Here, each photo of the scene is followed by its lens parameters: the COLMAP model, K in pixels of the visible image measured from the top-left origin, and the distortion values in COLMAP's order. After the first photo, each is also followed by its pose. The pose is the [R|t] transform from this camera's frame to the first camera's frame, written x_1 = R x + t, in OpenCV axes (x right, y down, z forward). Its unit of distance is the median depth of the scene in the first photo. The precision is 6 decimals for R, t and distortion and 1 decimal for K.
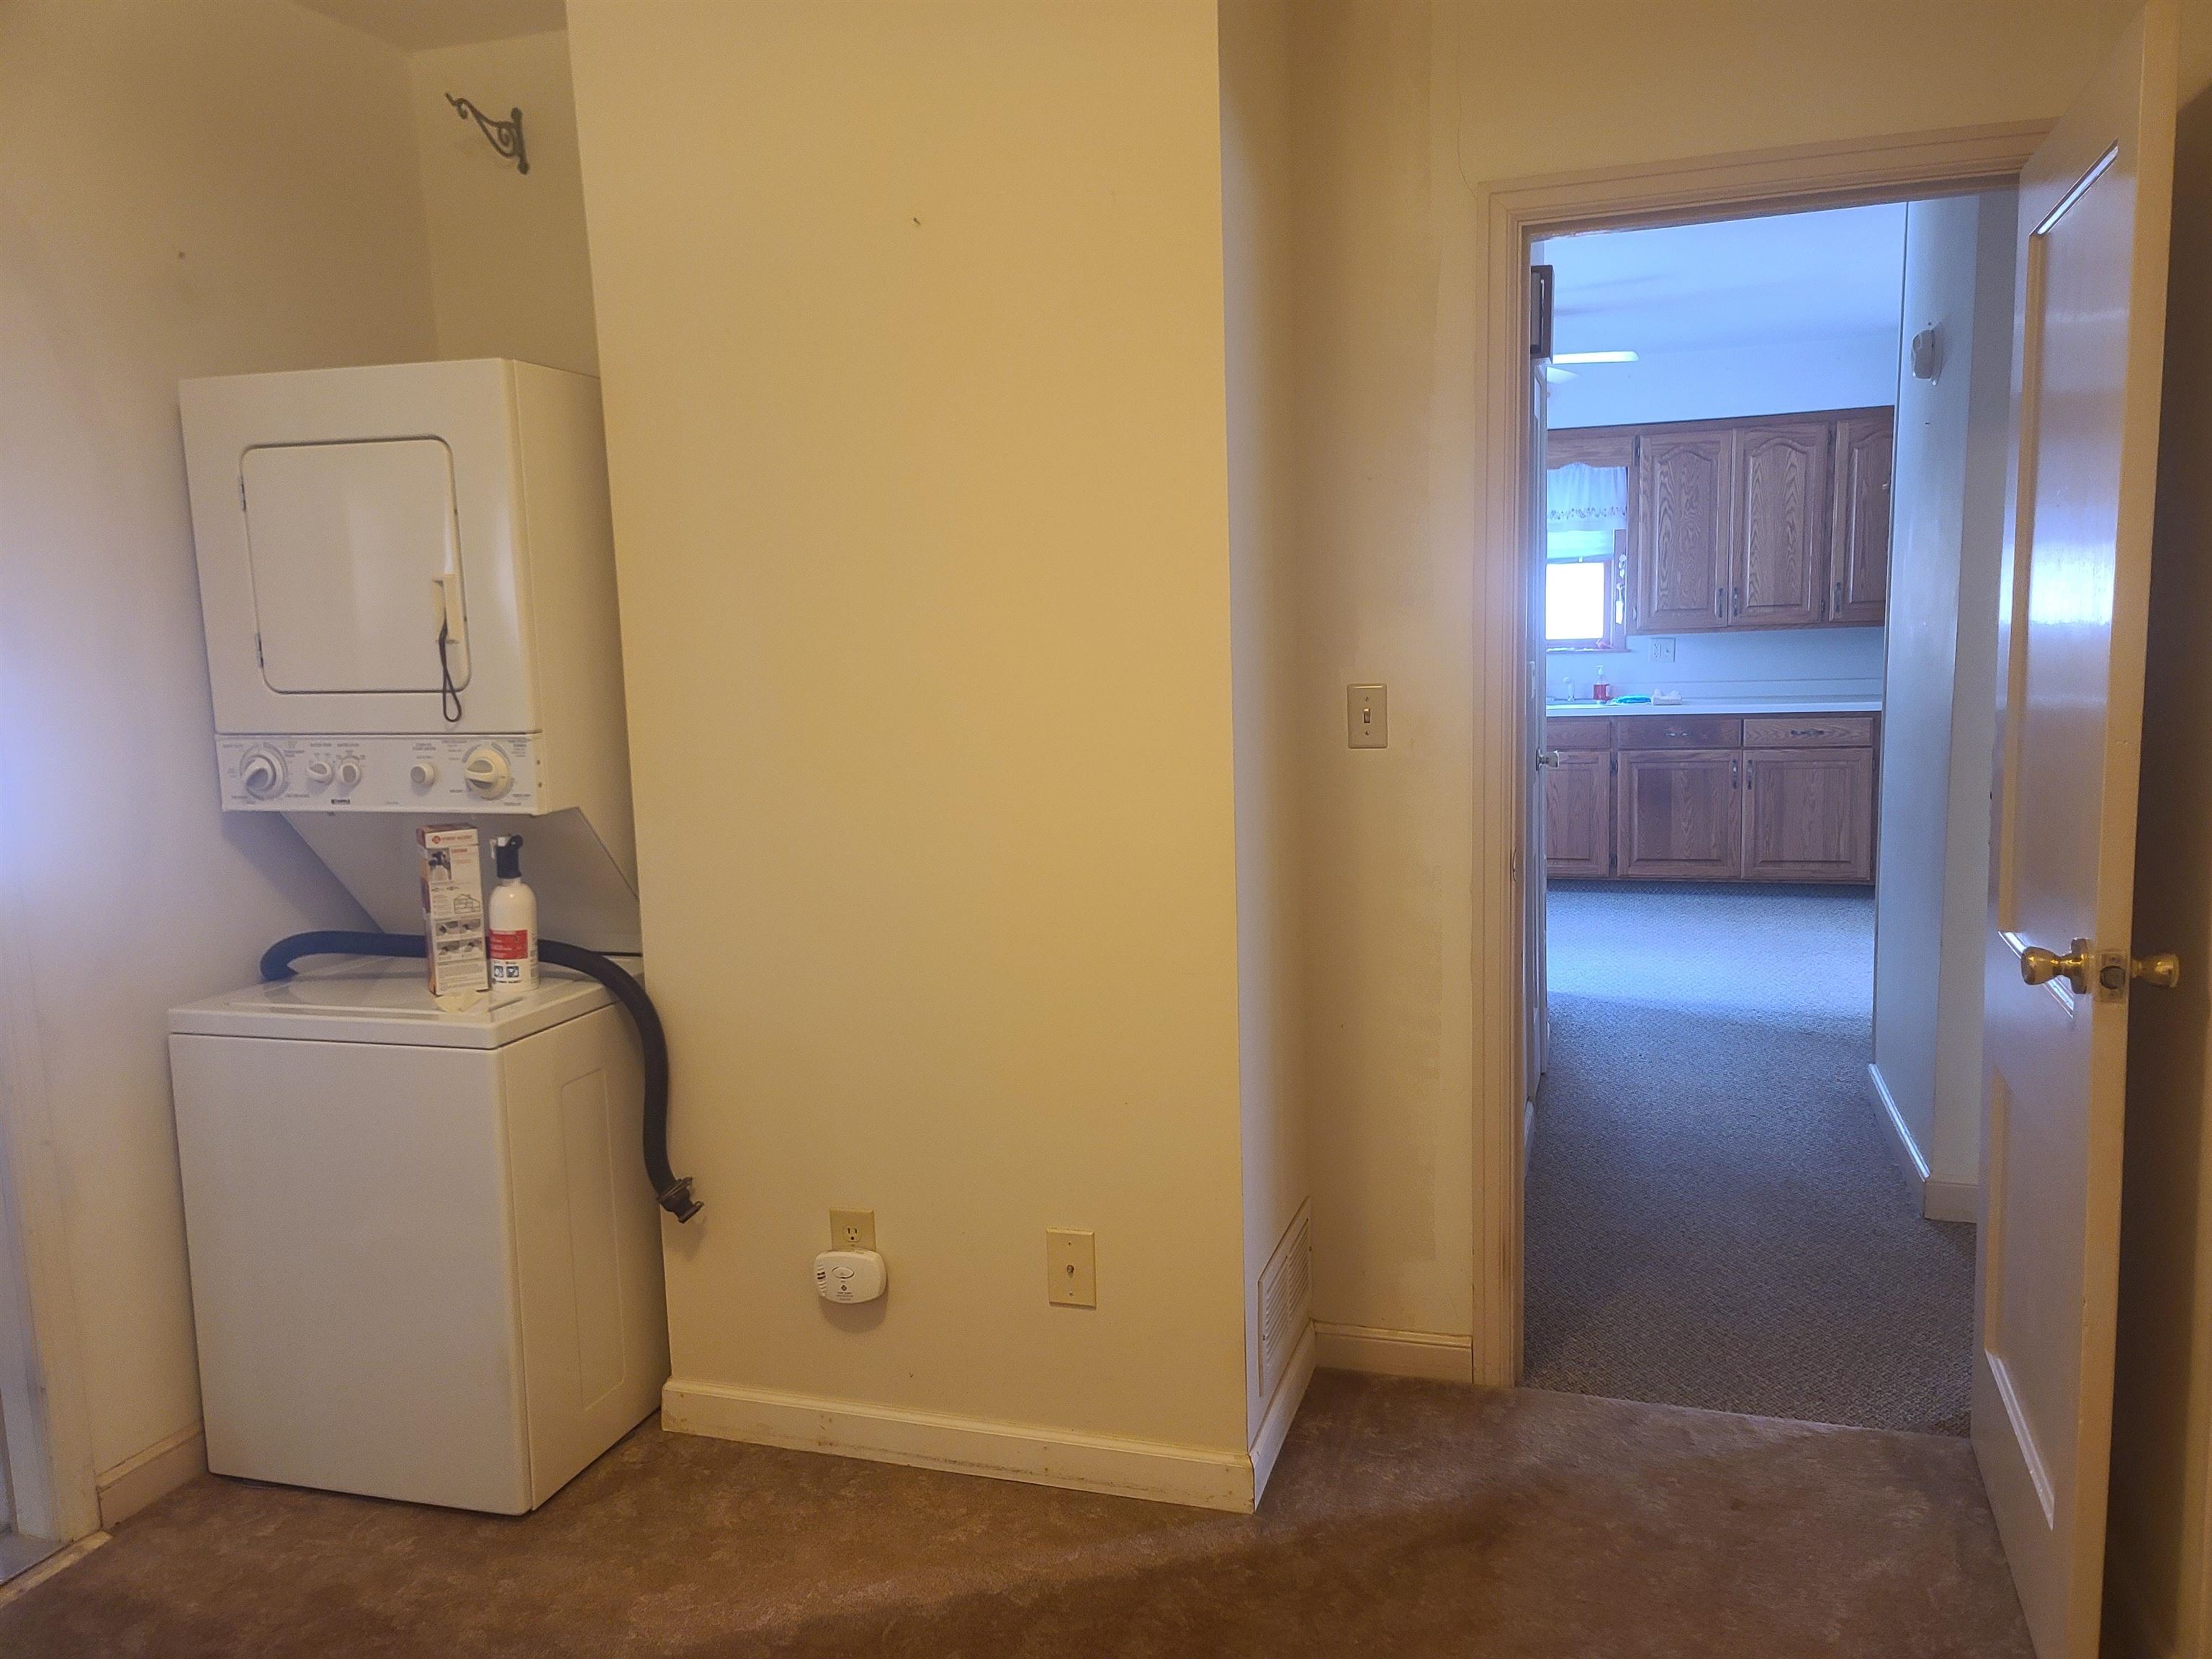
lens RADIAL K [[1637.8, 0, 1106.0], [0, 1637.8, 829.4], [0, 0, 1]] dist [0.011236, 0.001801]
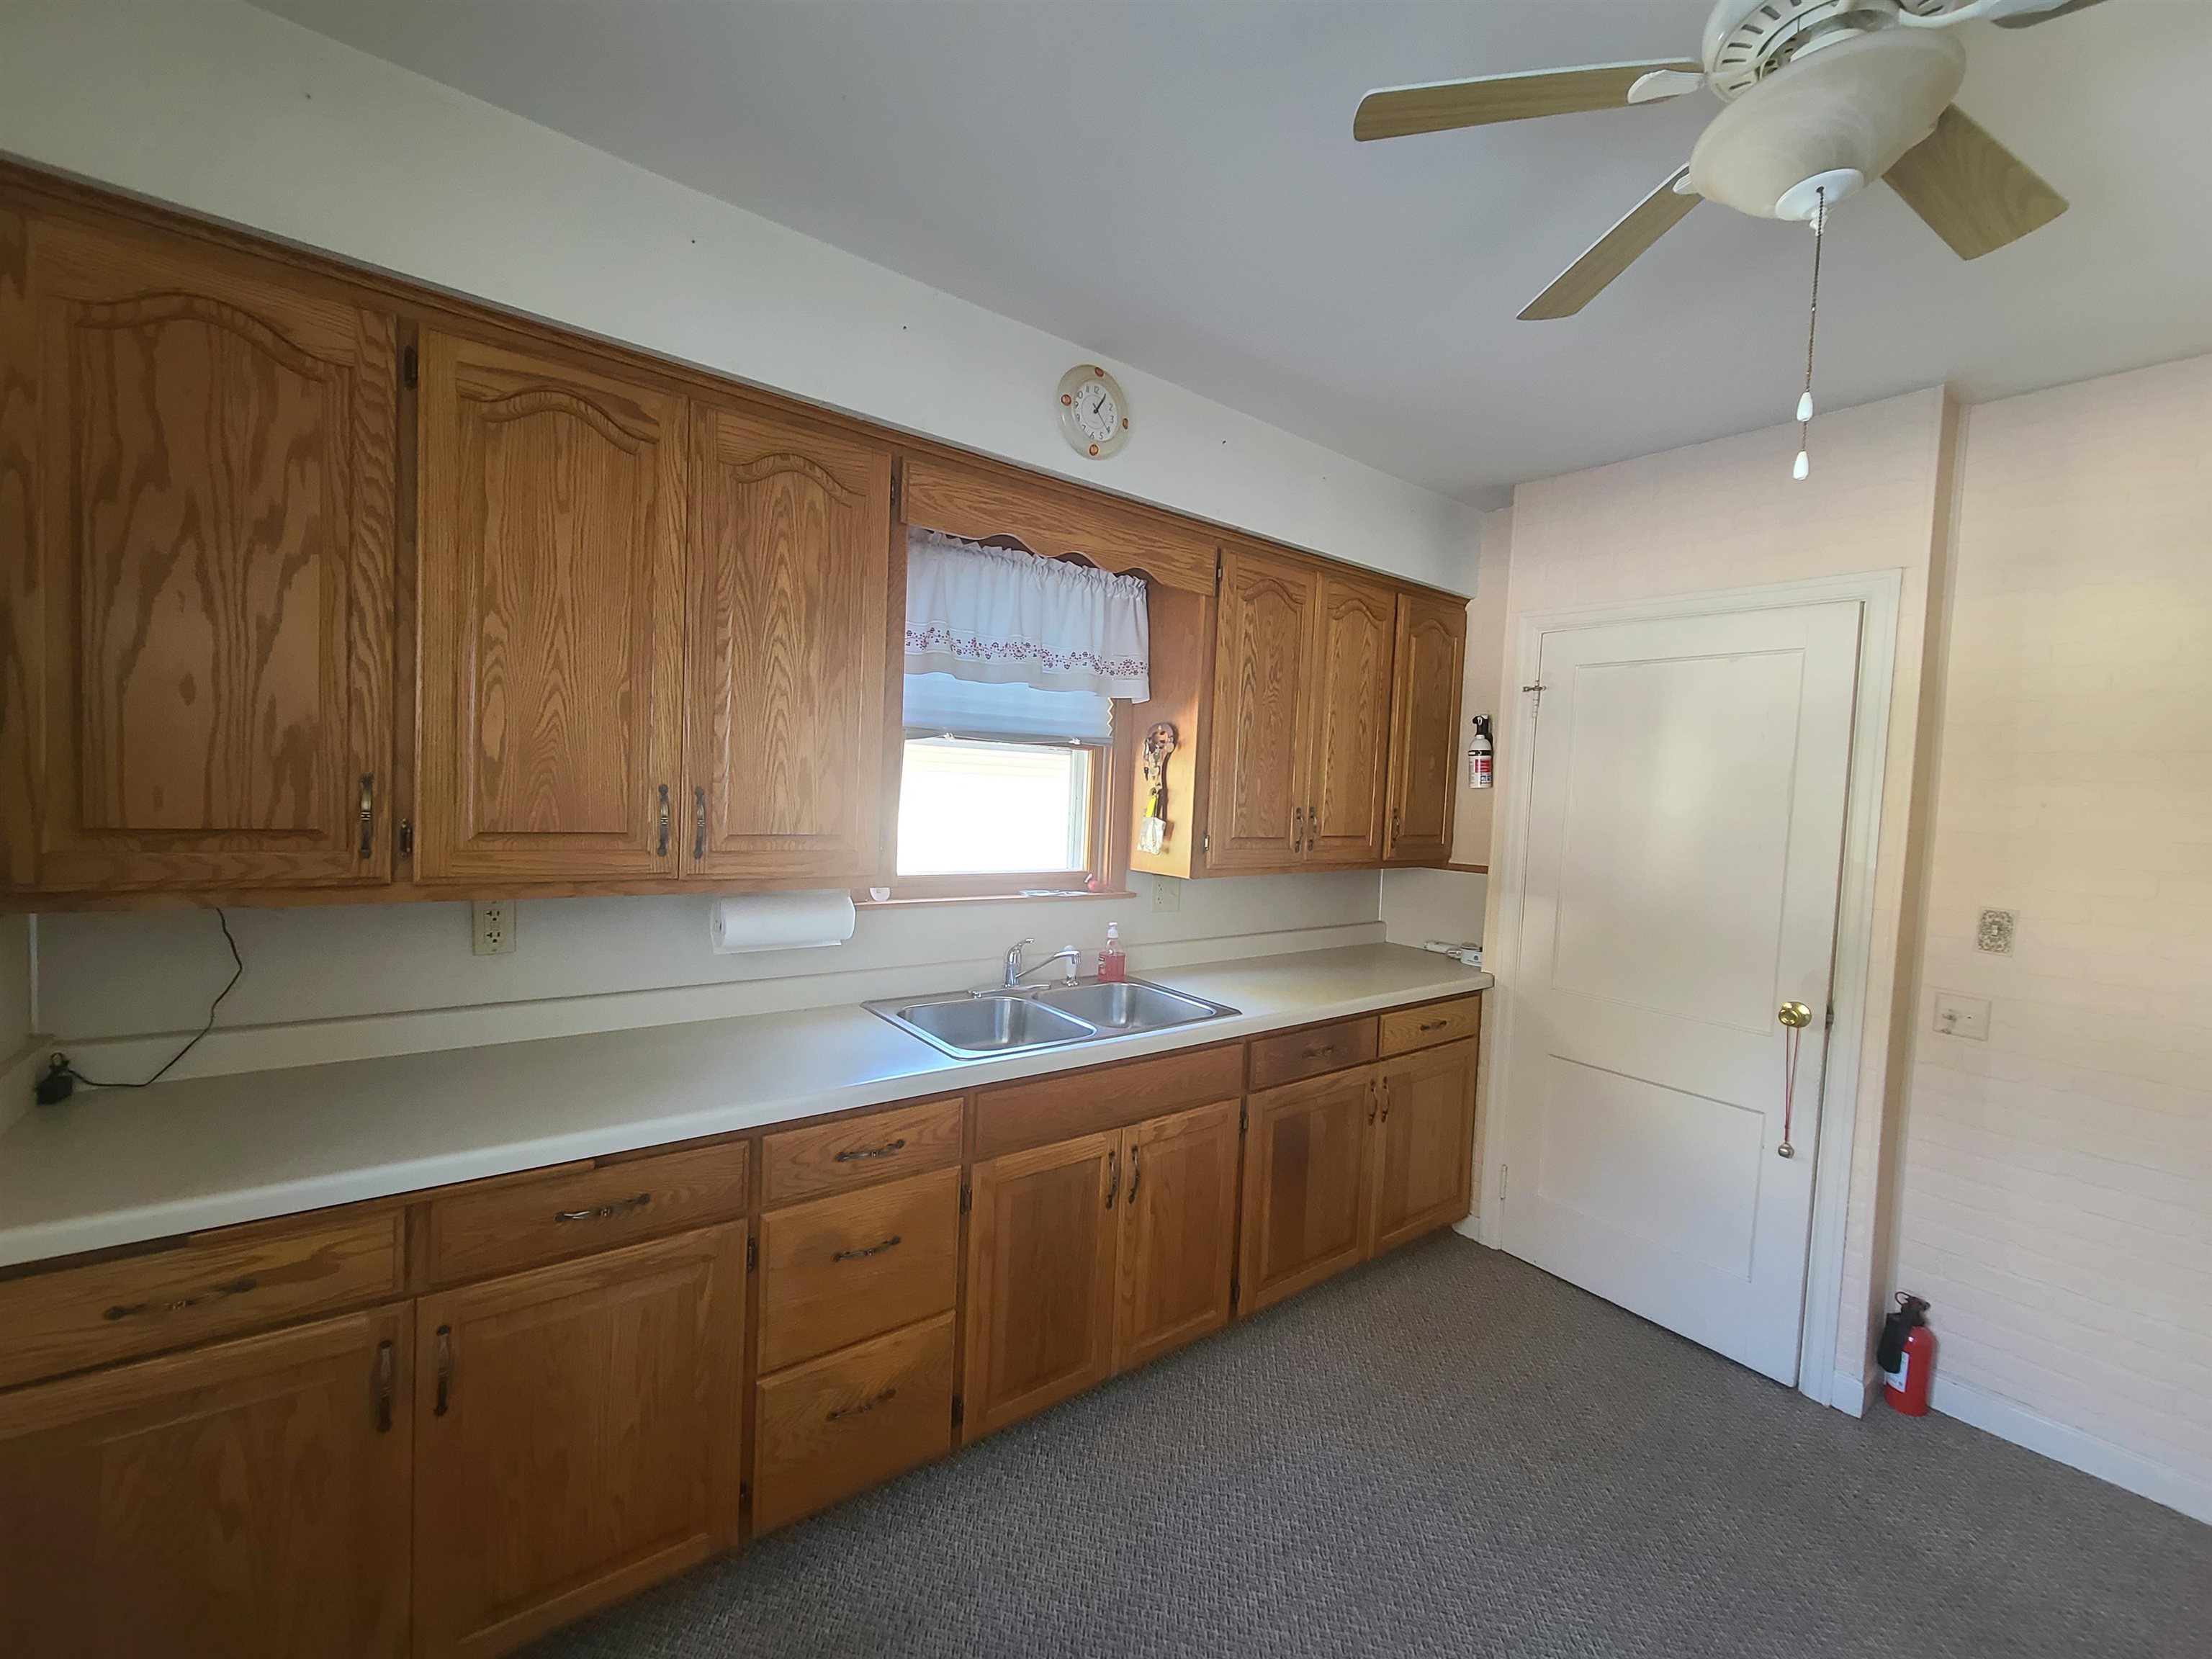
lens RADIAL K [[911.6, 0, 1099.3], [0, 911.6, 837.9], [0, 0, 1]] dist [-0.002051, -0.000040]
pose [[0.570463, 0.011008, 0.821250, 0.029392], [0.043684, 0.998088, -0.043722, -0.123548], [-0.820161, 0.060817, 0.568891, 0.865308]]
